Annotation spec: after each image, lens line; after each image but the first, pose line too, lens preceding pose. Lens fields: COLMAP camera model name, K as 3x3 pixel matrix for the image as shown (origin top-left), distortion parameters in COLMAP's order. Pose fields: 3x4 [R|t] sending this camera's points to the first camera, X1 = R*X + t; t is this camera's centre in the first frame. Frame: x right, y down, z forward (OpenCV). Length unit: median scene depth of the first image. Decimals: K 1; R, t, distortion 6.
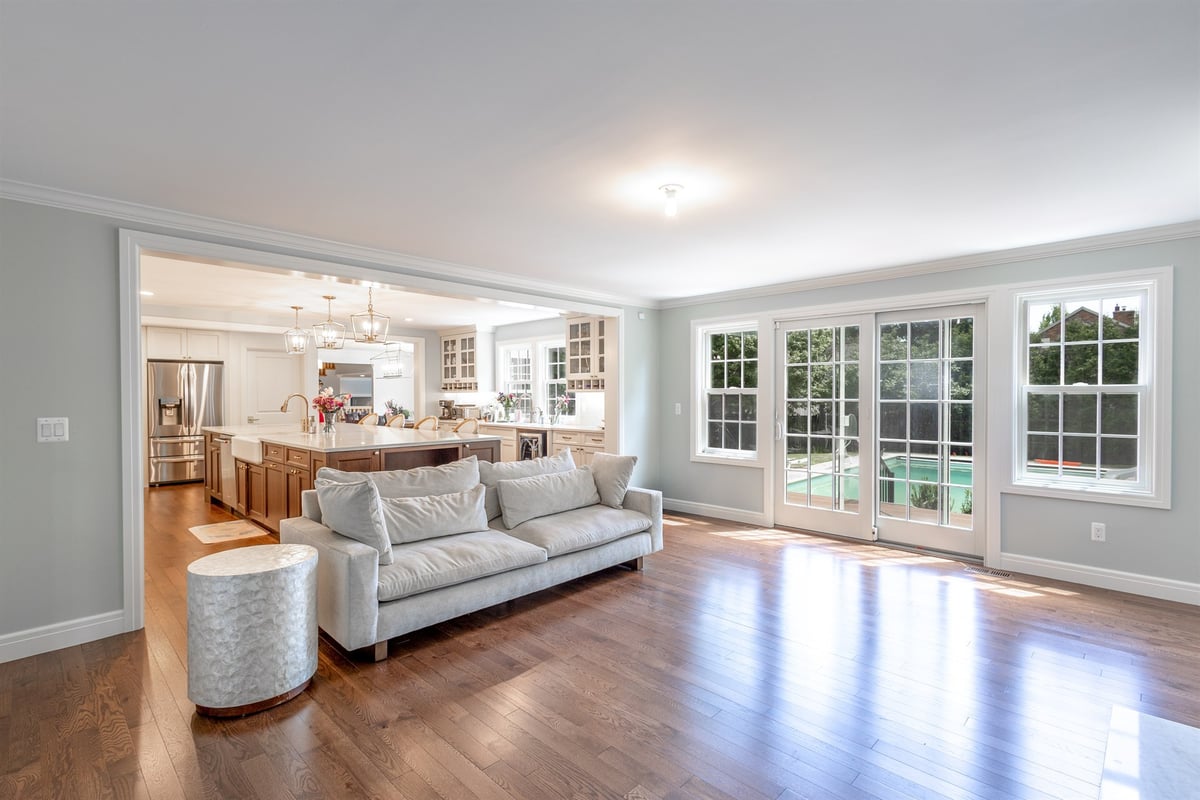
lens RADIAL K [[555.5, 0, 609.1], [0, 555.5, 396.3], [0, 0, 1]] dist [0.017800, -0.003512]
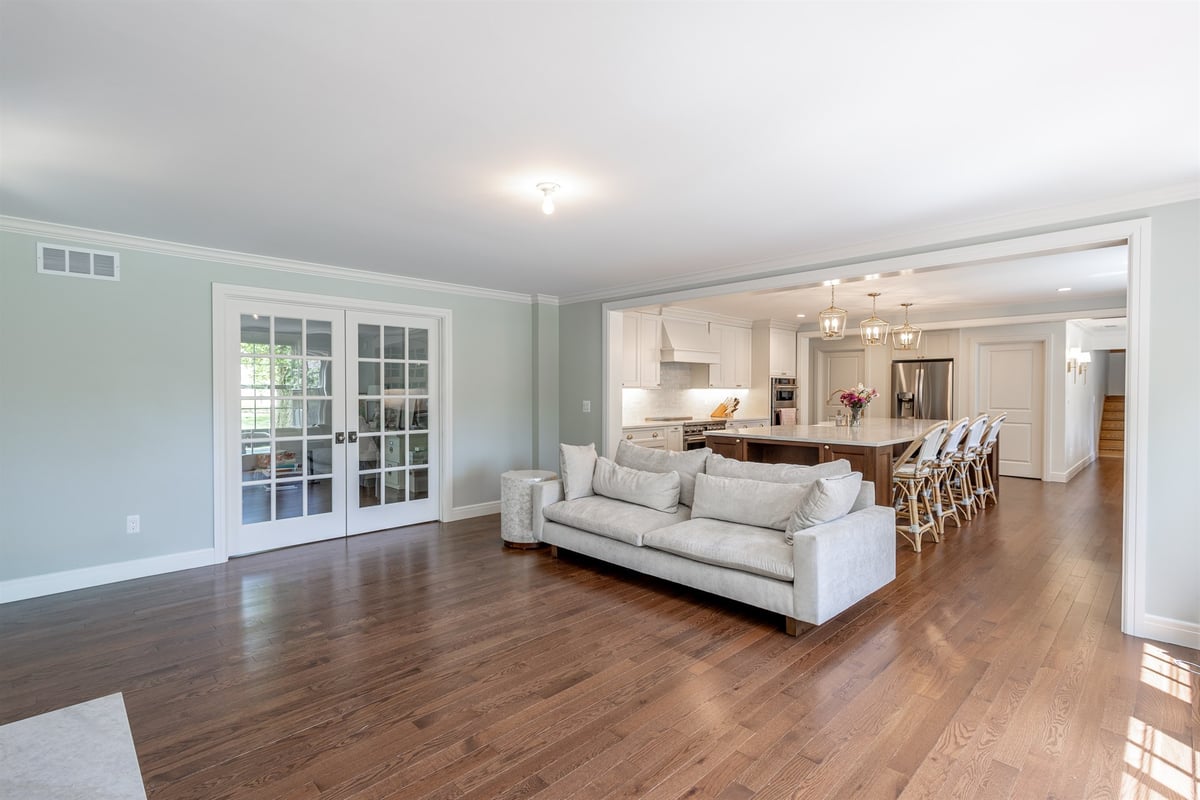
lens RADIAL K [[555.5, 0, 604.0], [0, 555.5, 397.7], [0, 0, 1]] dist [0.017800, -0.003512]
pose [[-0.023879, 0.009841, -0.999666, 0.621395], [0.001588, 0.999951, 0.009805, -0.000179], [0.999714, -0.001353, -0.023894, 0.623288]]
